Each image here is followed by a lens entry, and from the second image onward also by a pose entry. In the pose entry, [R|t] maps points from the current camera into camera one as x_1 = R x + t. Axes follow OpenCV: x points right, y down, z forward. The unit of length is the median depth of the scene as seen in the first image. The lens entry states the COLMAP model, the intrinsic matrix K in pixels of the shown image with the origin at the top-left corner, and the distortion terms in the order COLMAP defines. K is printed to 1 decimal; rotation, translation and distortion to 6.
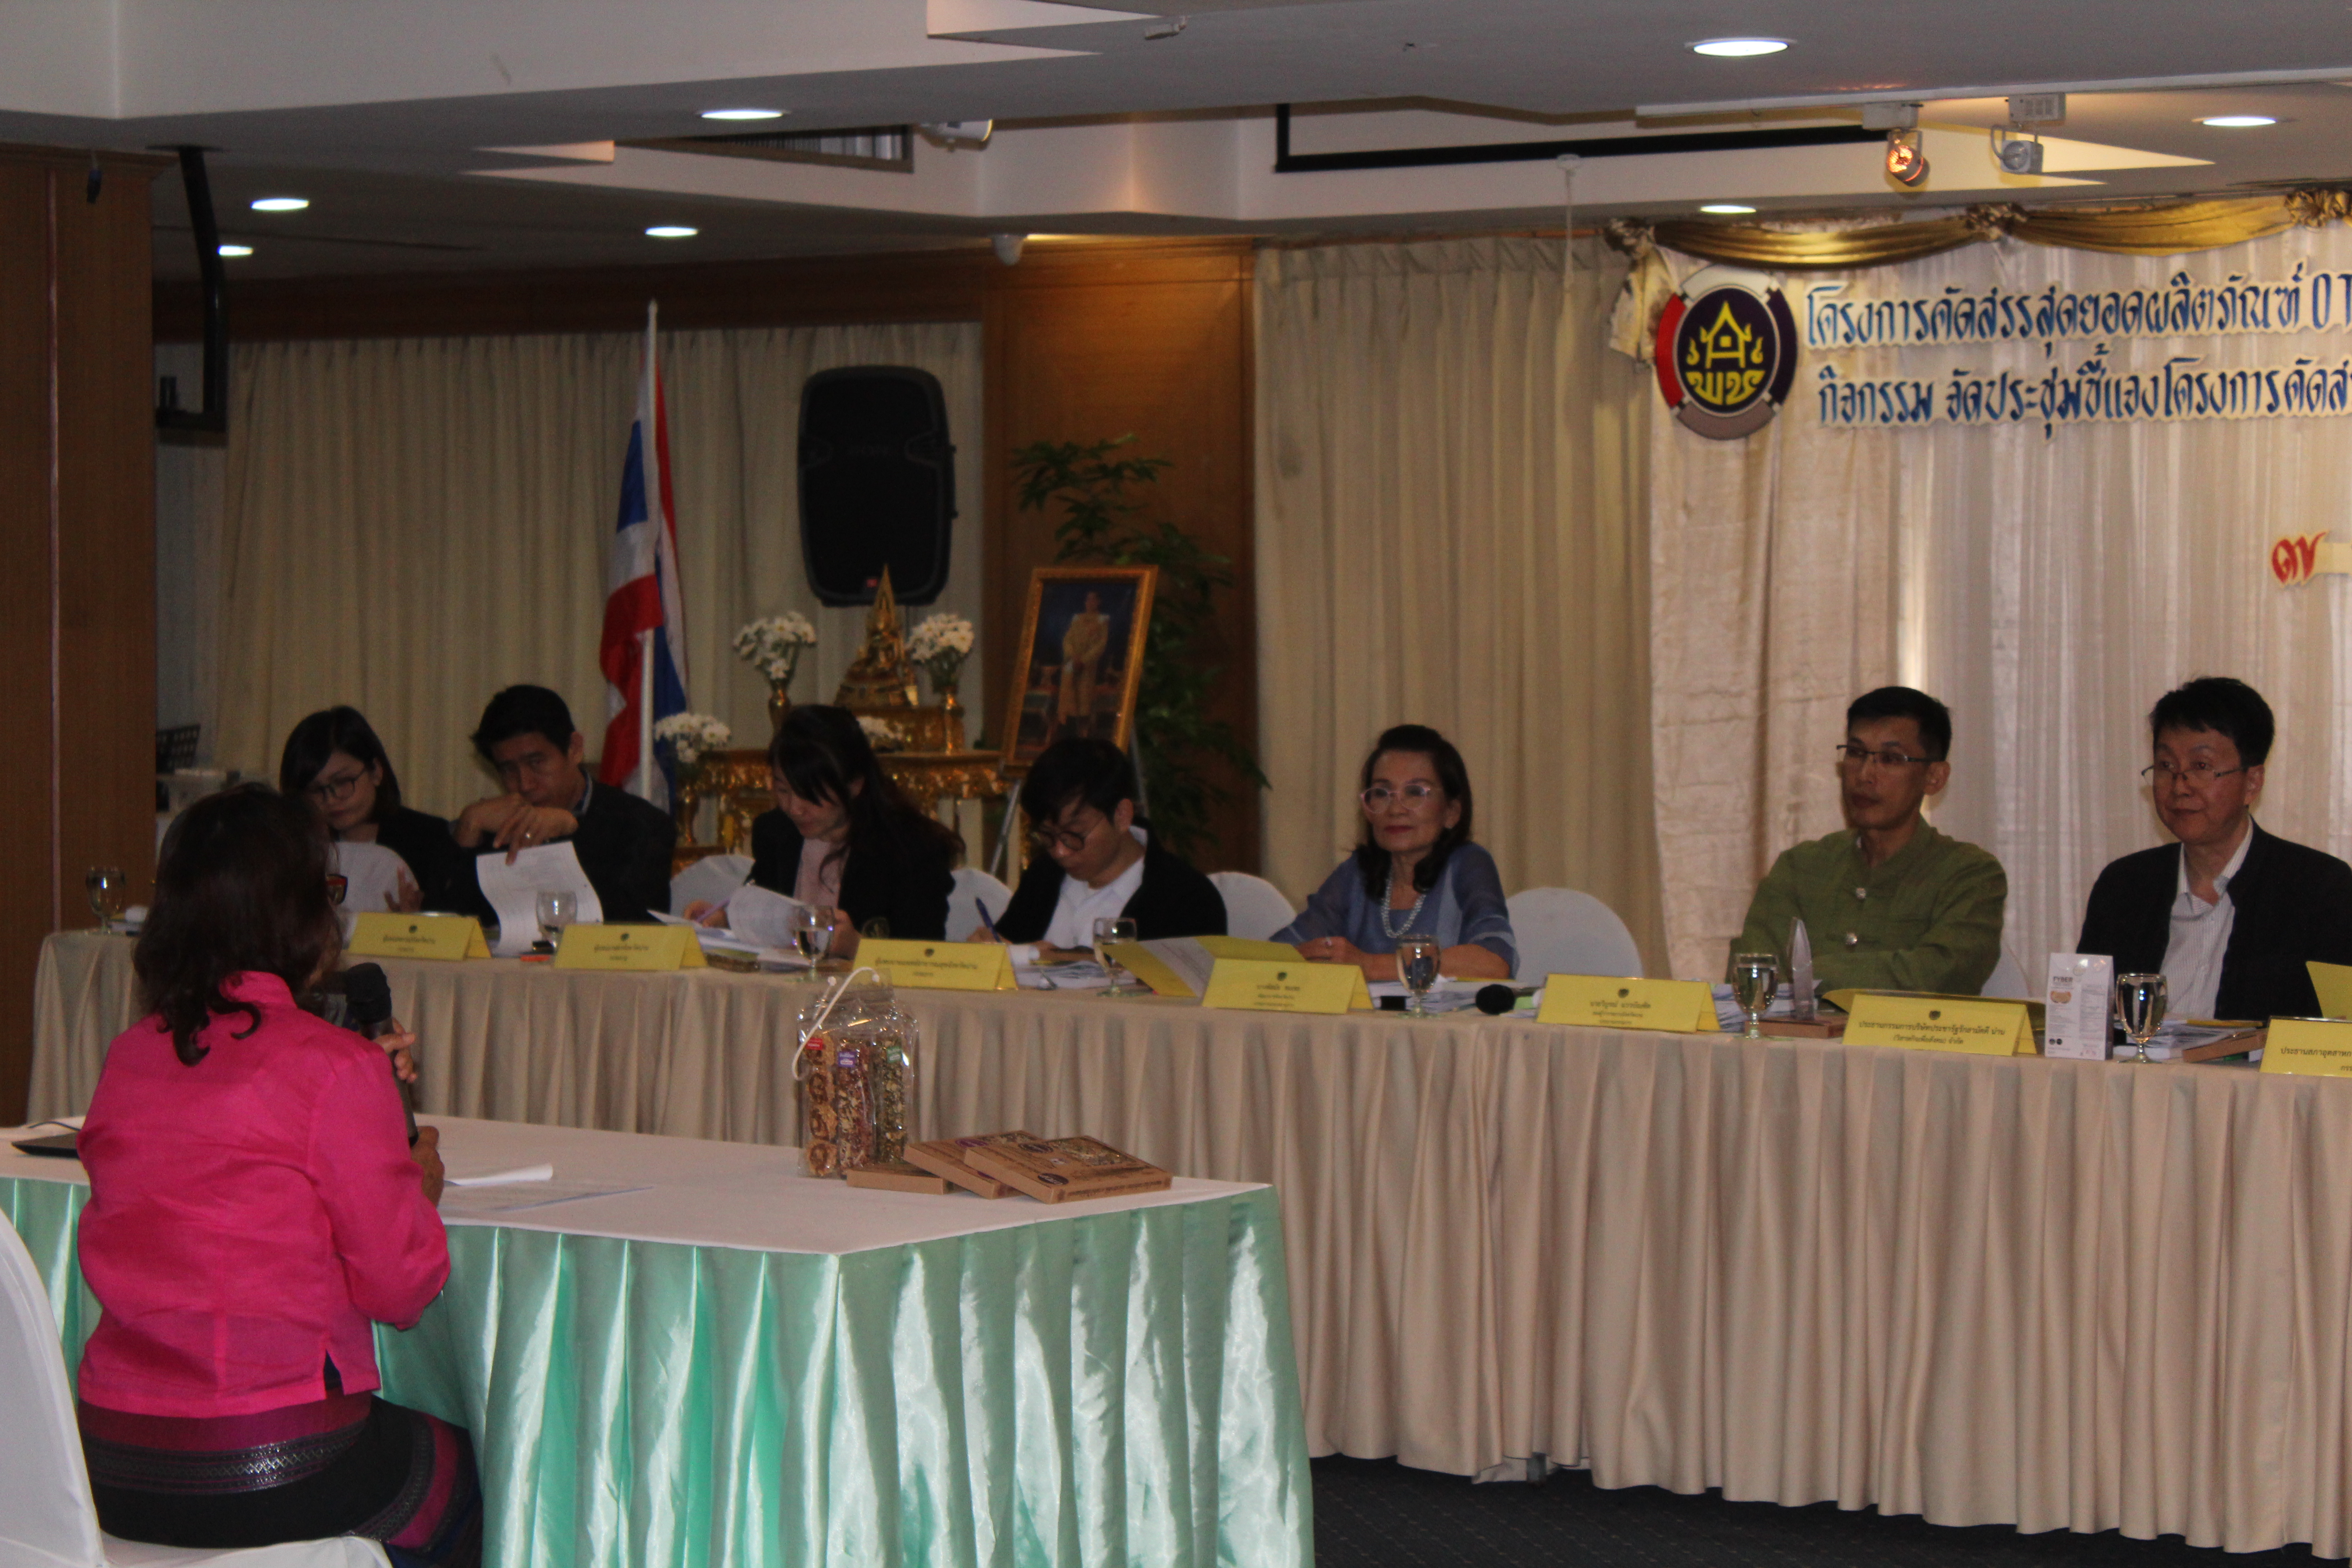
lens RADIAL K [[5623.4, 0, 1176.0], [0, 5623.4, 784.0], [0, 0, 1]] dist [0.032424, 0.768002]
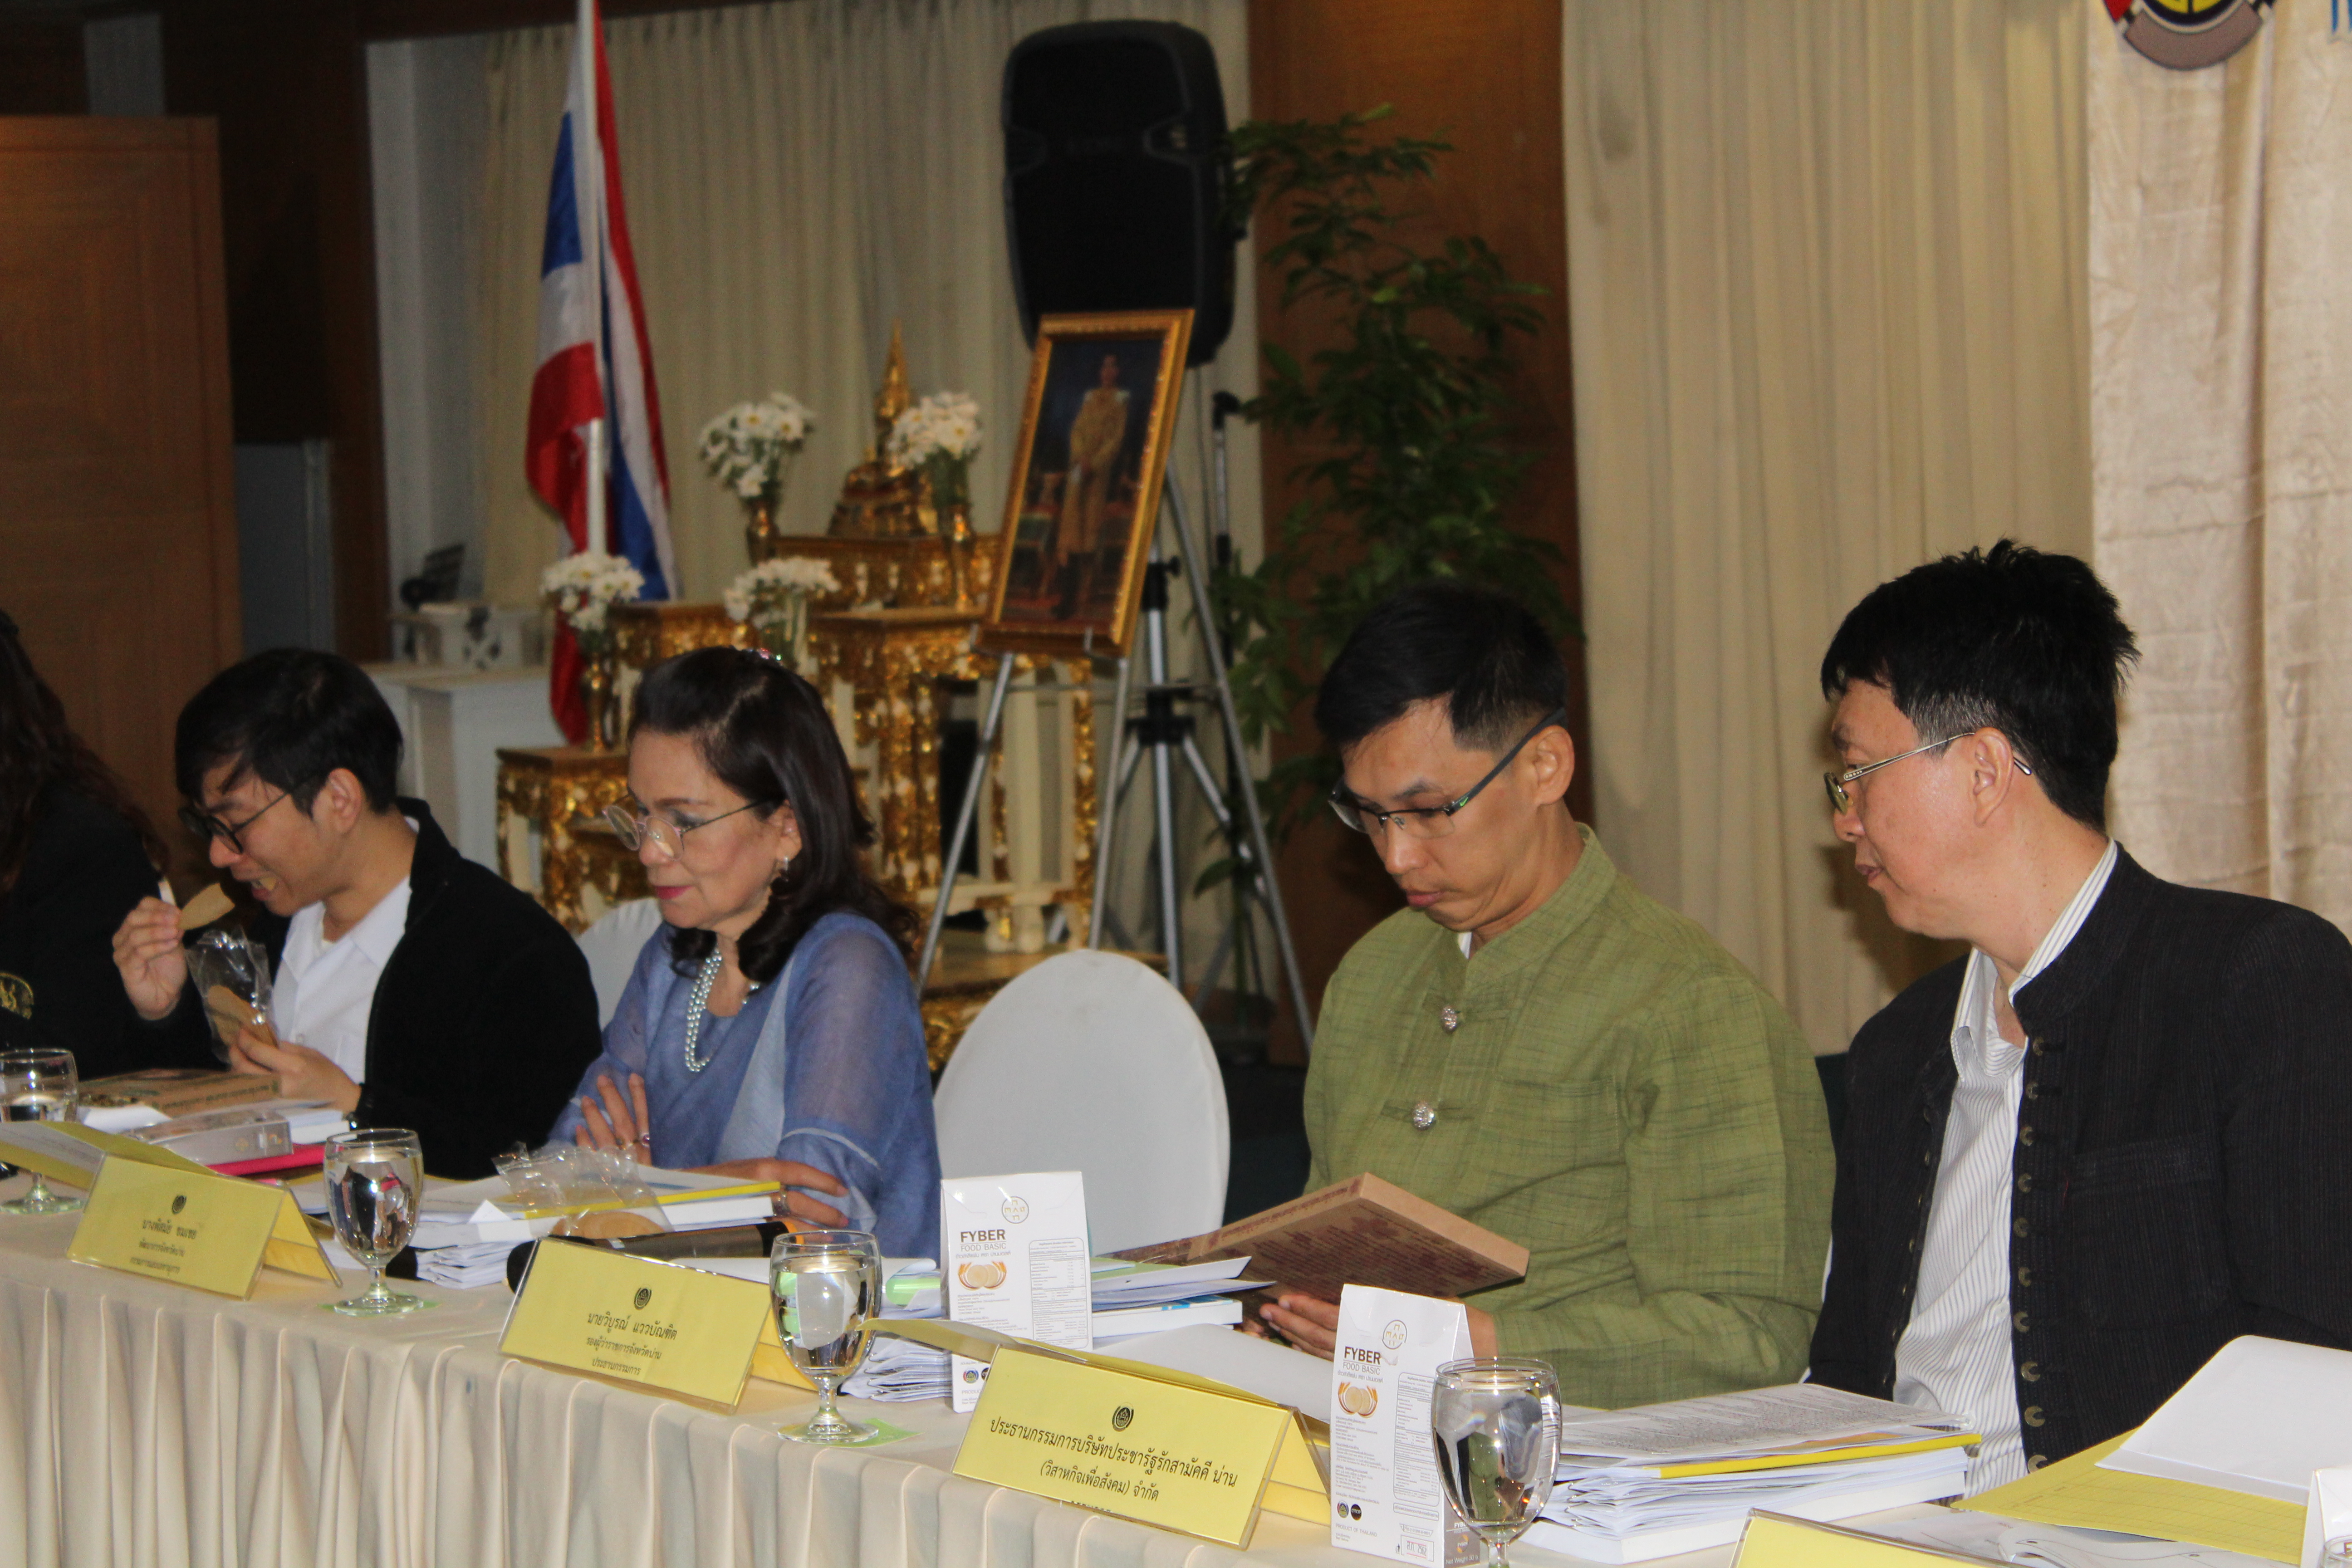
lens RADIAL K [[5623.4, 0, 1176.0], [0, 5623.4, 784.0], [0, 0, 1]] dist [0.032424, 0.768002]
pose [[0.964820, -0.009186, -0.262749, 0.151770], [0.022151, 0.998676, 0.046422, -0.014597], [0.261975, -0.050609, 0.963747, 0.376903]]
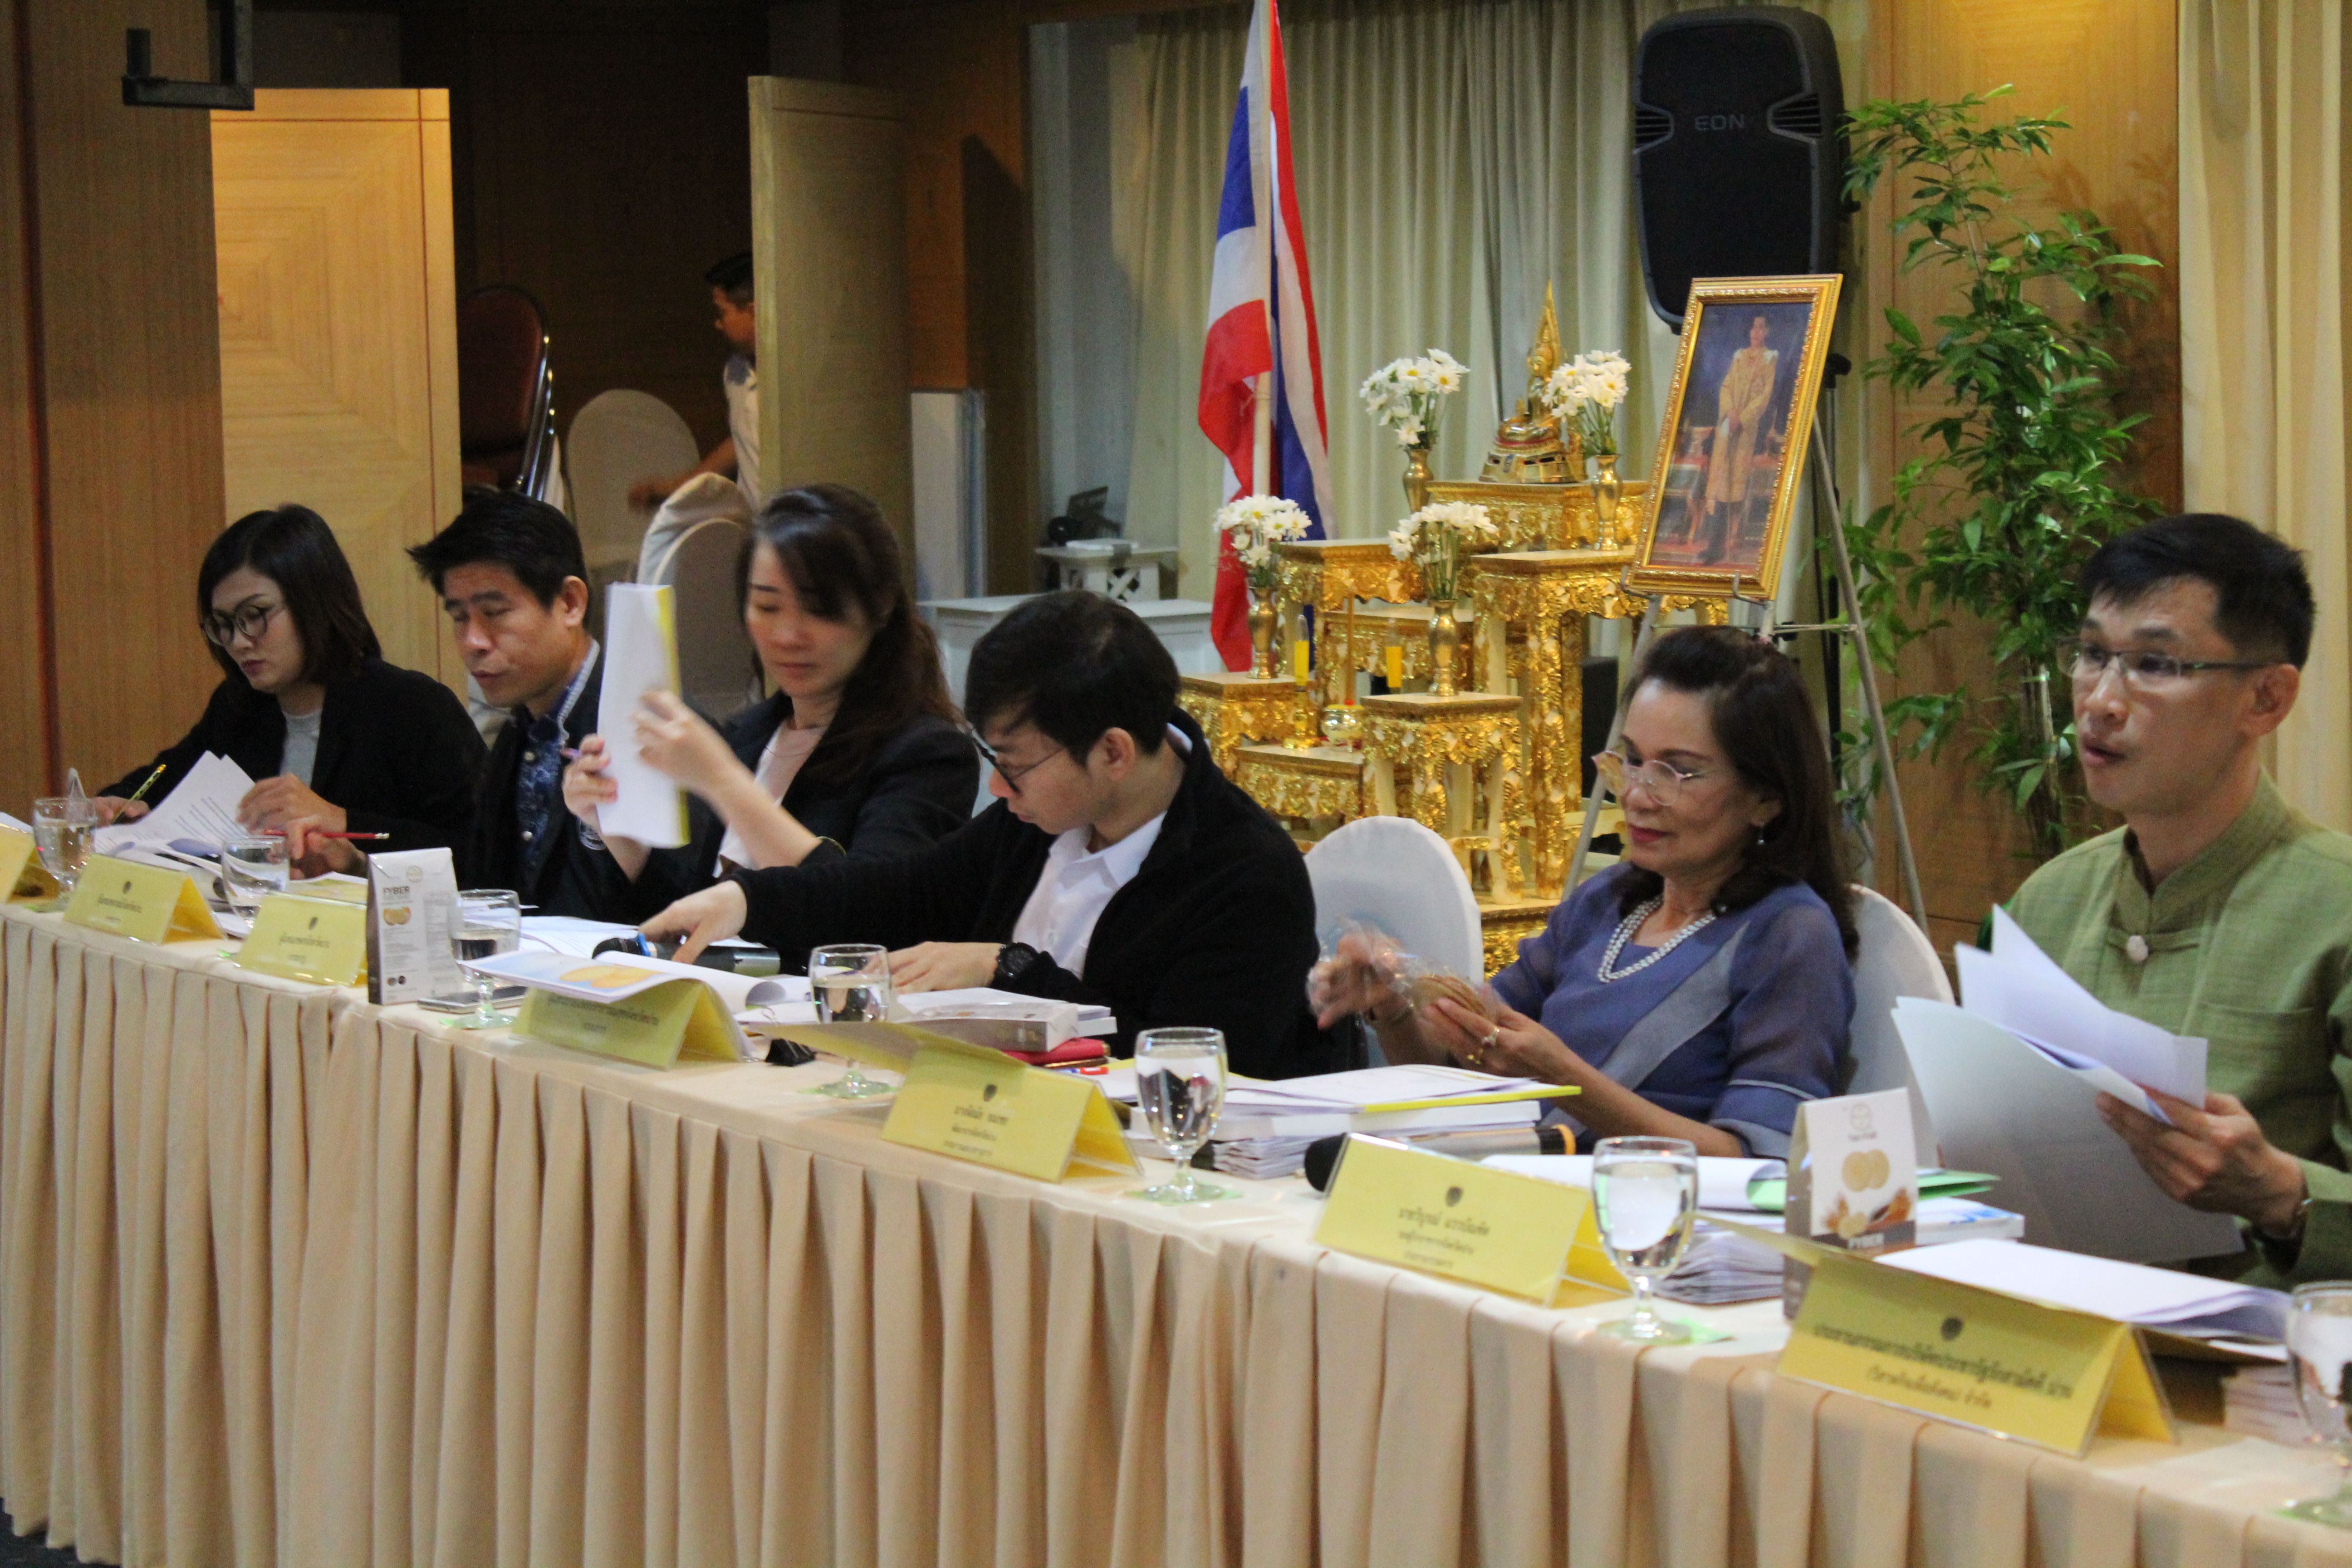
lens RADIAL K [[5156.9, 0, 1176.0], [0, 5156.9, 784.0], [0, 0, 1]] dist [0.075874, 0.076303]
pose [[0.935035, 0.015370, -0.354221, 0.134221], [0.005668, 0.998284, 0.058279, -0.014154], [0.354509, -0.056500, 0.933344, 0.381341]]
